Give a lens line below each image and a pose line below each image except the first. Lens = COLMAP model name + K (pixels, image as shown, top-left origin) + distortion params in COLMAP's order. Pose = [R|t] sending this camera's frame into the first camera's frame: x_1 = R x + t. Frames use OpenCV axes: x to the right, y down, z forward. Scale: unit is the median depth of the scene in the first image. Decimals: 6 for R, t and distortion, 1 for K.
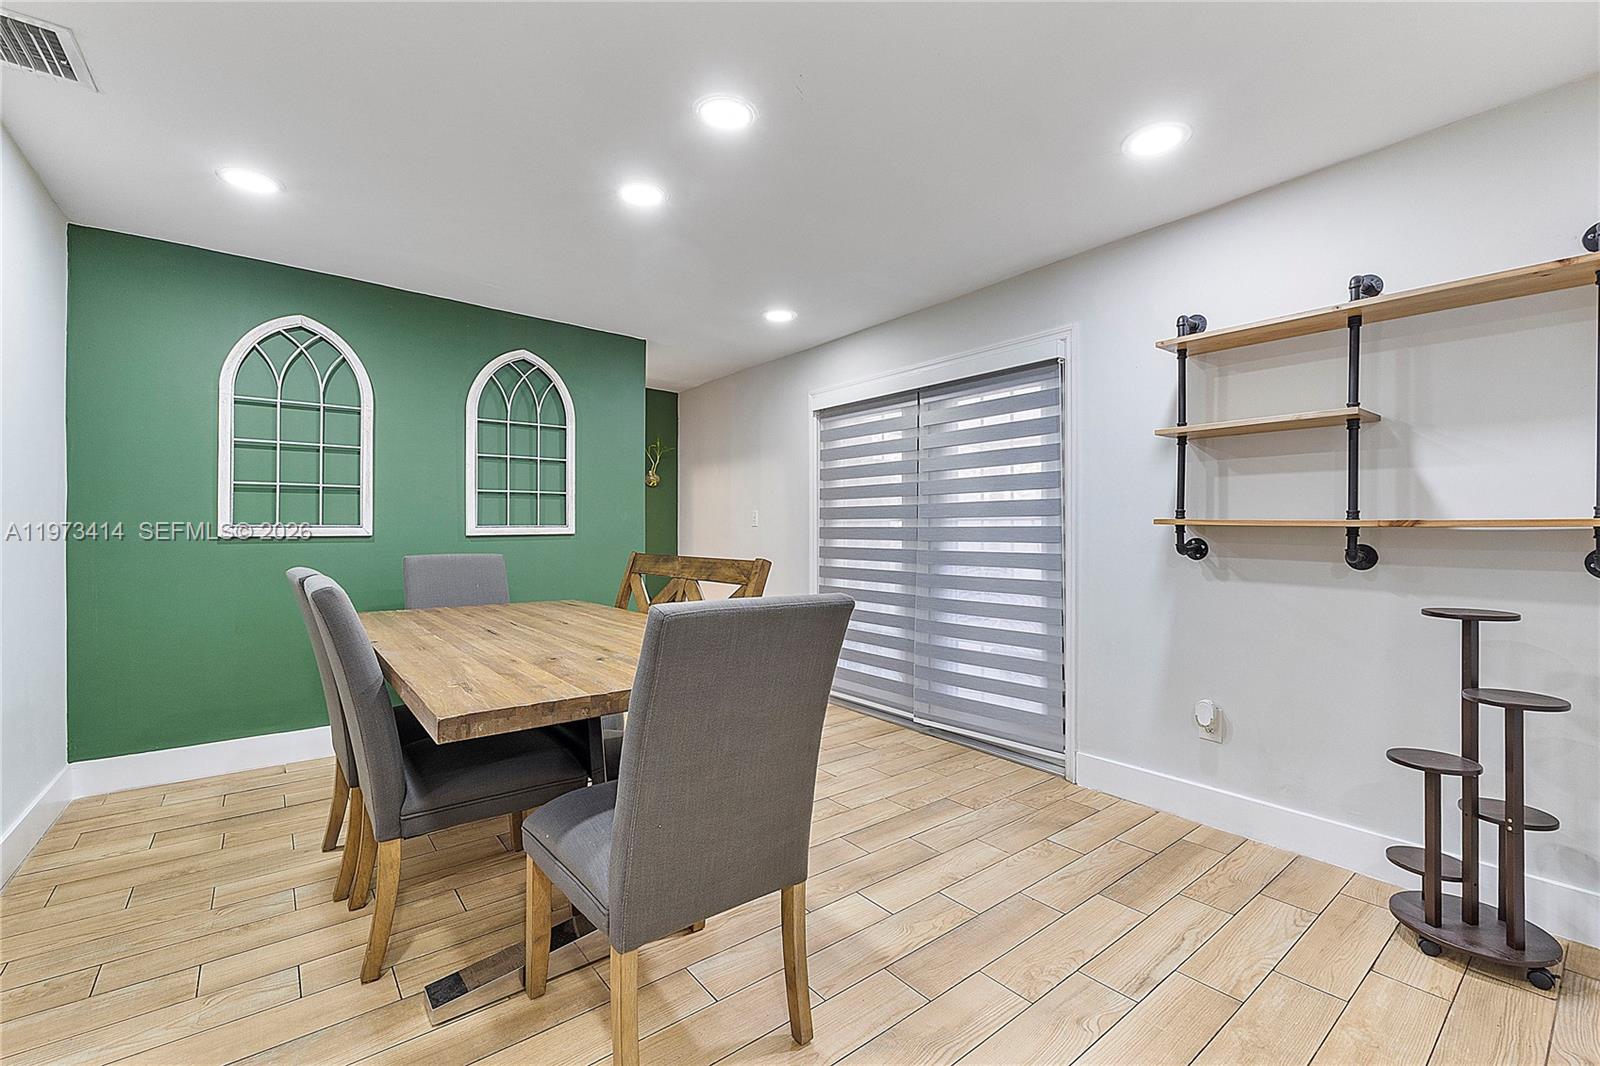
lens RADIAL K [[679.7, 0, 799.8], [0, 679.7, 528.3], [0, 0, 1]] dist [-0.005049, -0.001401]
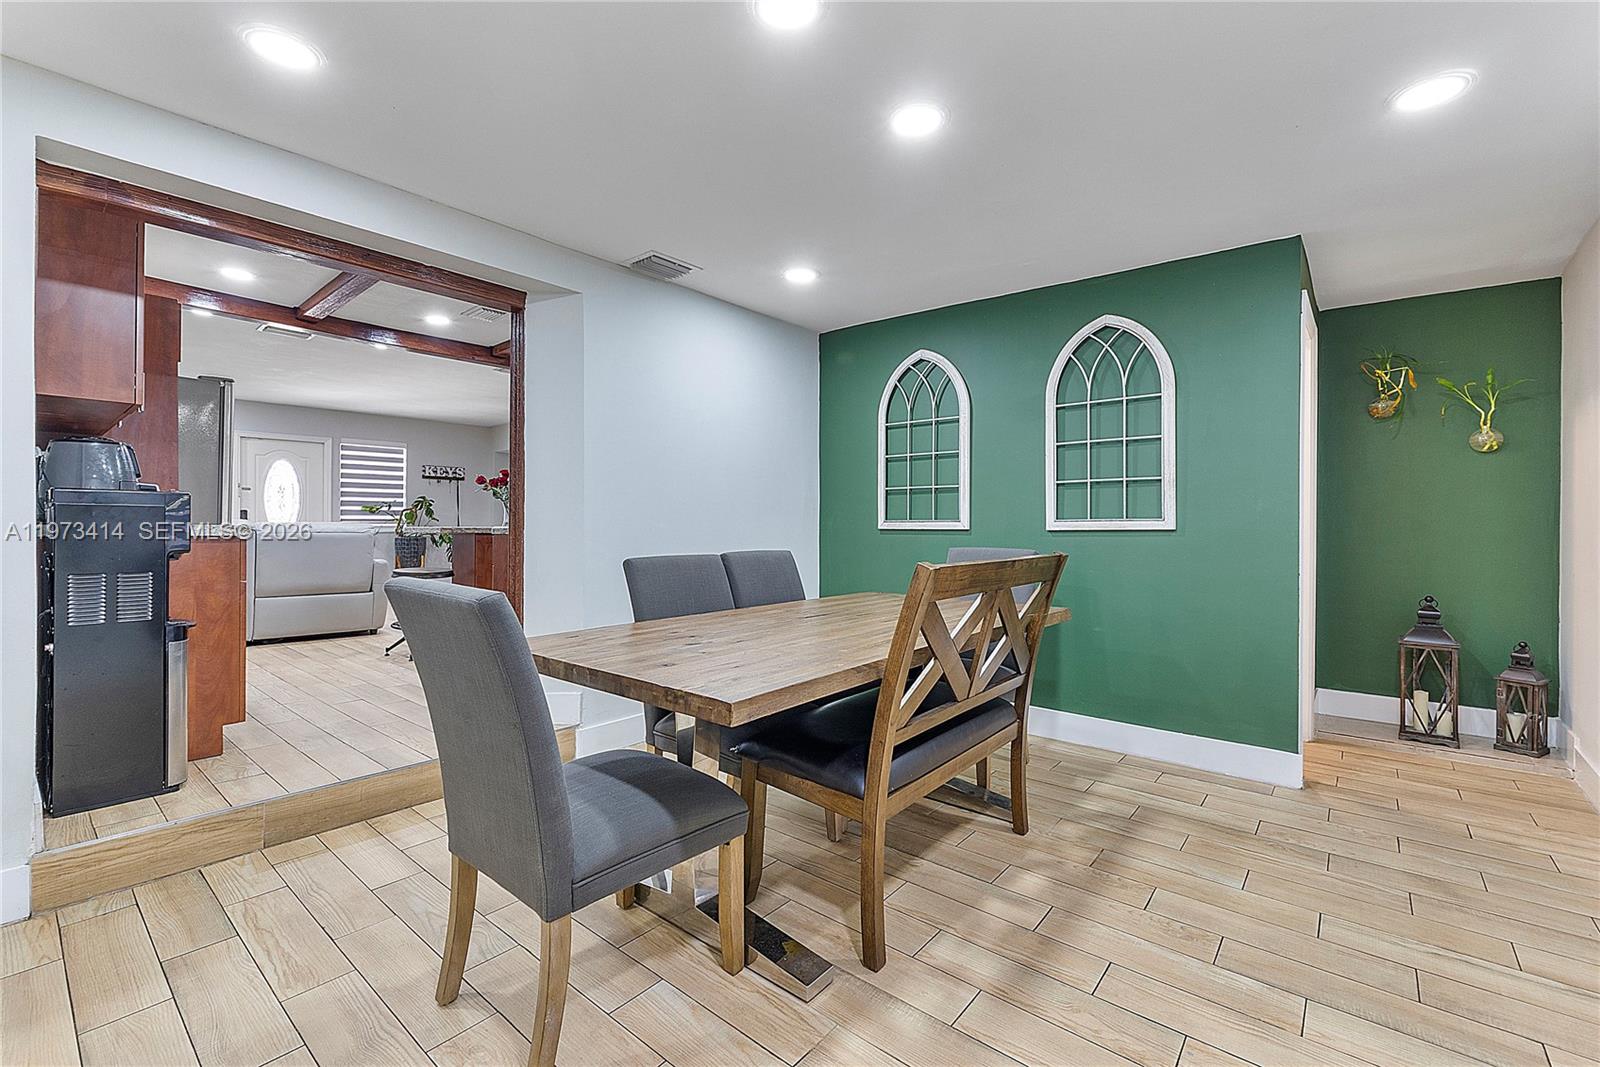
lens RADIAL K [[679.7, 0, 799.8], [0, 679.7, 528.8], [0, 0, 1]] dist [-0.005049, -0.001401]
pose [[0.199968, 0.008187, -0.979768, 0.369728], [0.003428, 0.999953, 0.009055, -0.000926], [0.979796, -0.005170, 0.199931, 0.456826]]
